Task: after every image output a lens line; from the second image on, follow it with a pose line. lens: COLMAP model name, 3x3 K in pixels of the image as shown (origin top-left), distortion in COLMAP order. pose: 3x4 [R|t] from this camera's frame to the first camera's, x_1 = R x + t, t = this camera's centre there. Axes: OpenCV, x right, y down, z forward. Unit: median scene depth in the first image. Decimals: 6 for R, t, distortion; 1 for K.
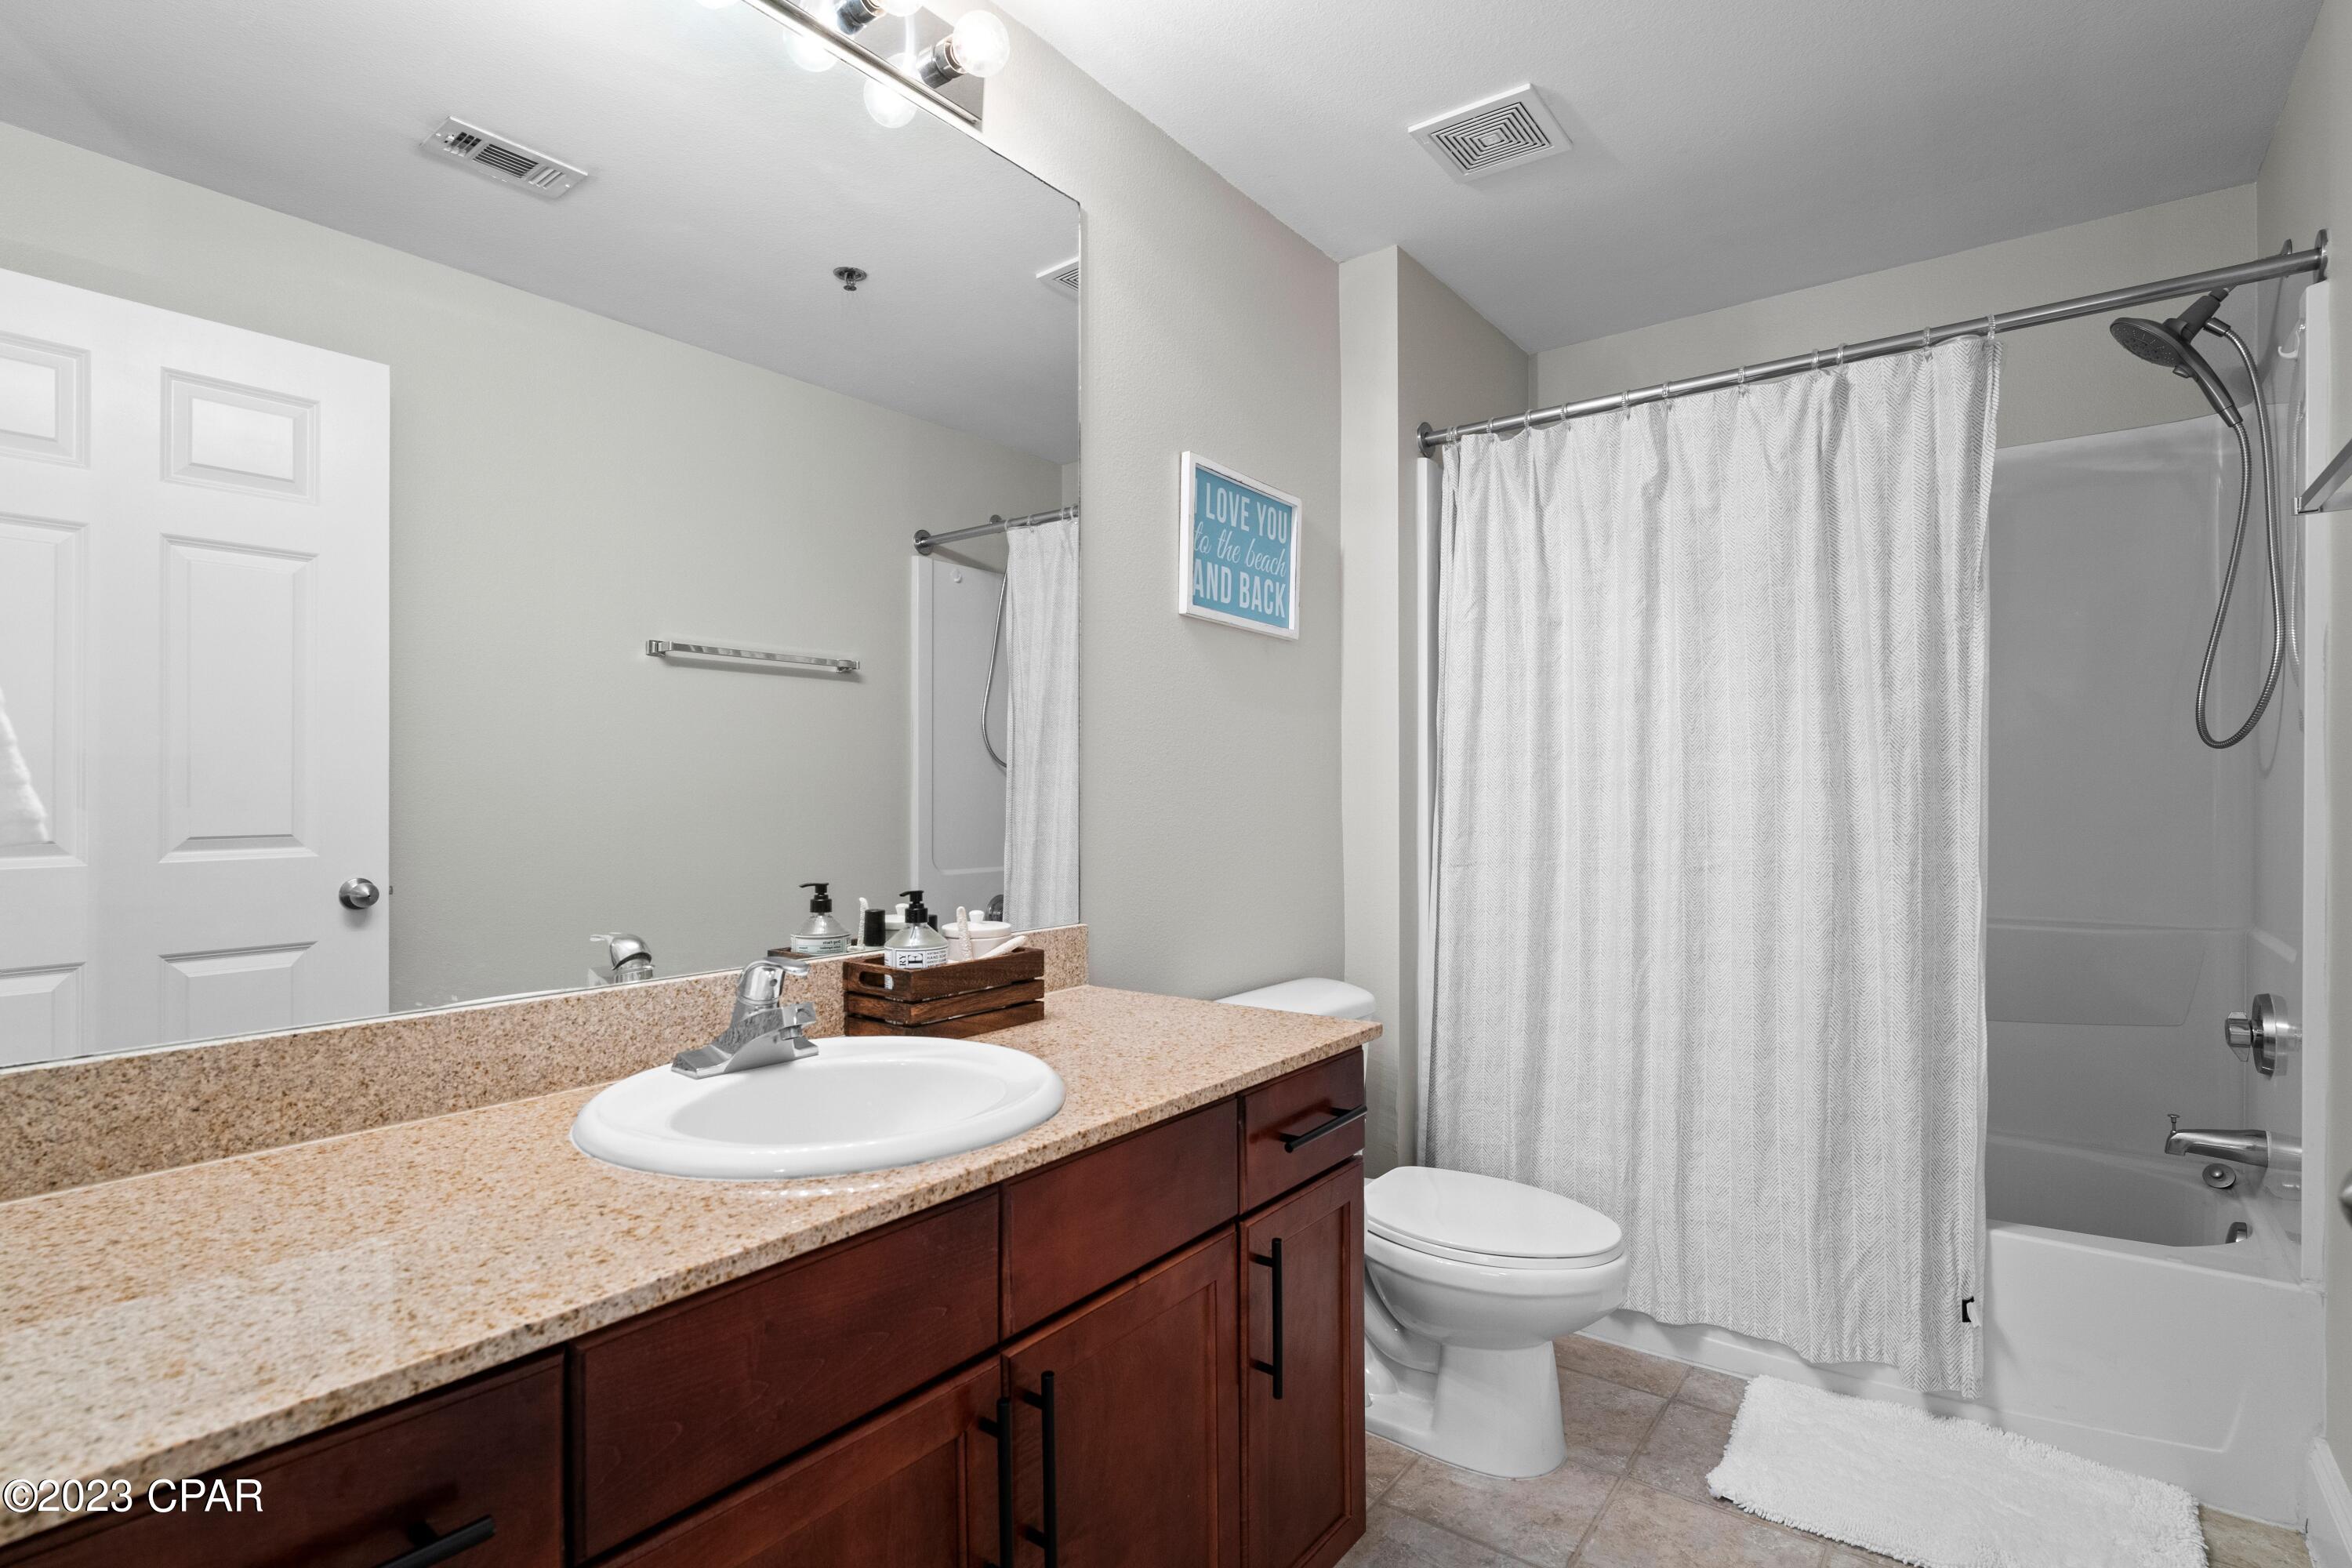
lens RADIAL K [[1151.6, 0, 1176.0], [0, 1151.6, 784.0], [0, 0, 1]] dist [0.002074, 0.000076]
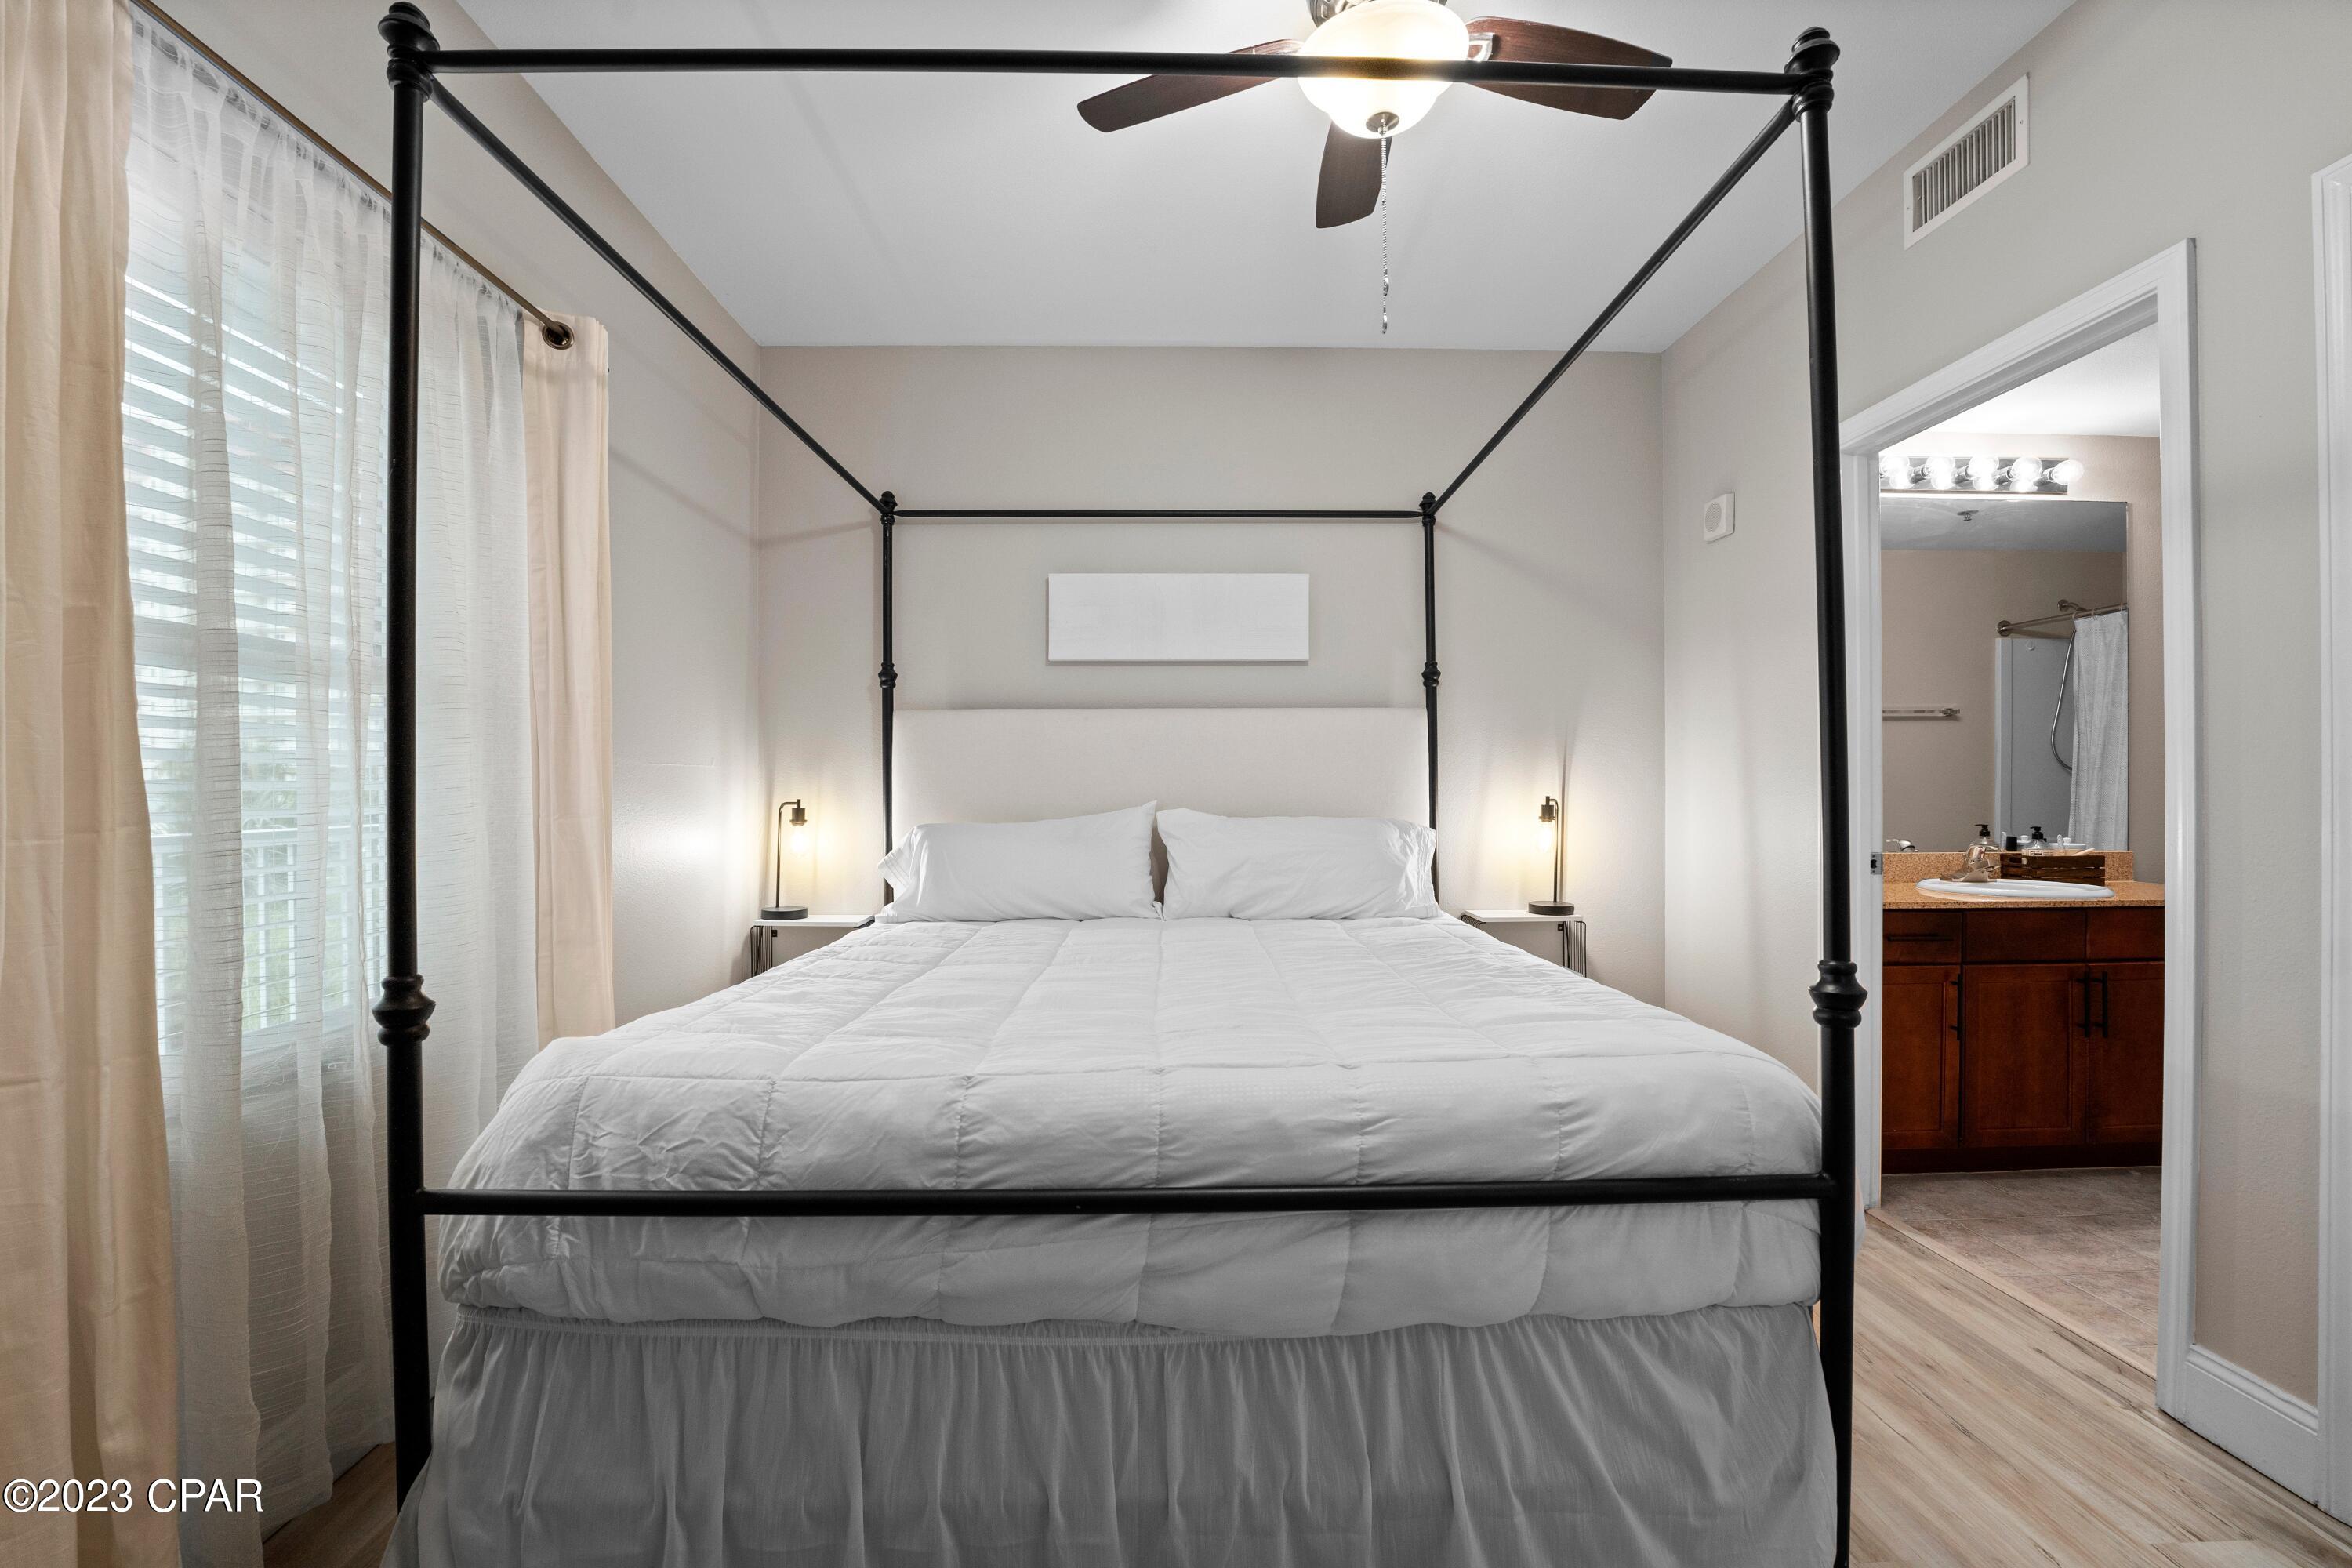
lens RADIAL K [[962.4, 0, 1169.4], [0, 962.4, 803.0], [0, 0, 1]] dist [-0.028554, 0.000081]
pose [[0.623742, 0.013692, -0.781511, 0.093451], [0.005417, 0.999747, 0.021838, -0.006535], [0.781612, -0.017855, 0.623510, -0.854035]]
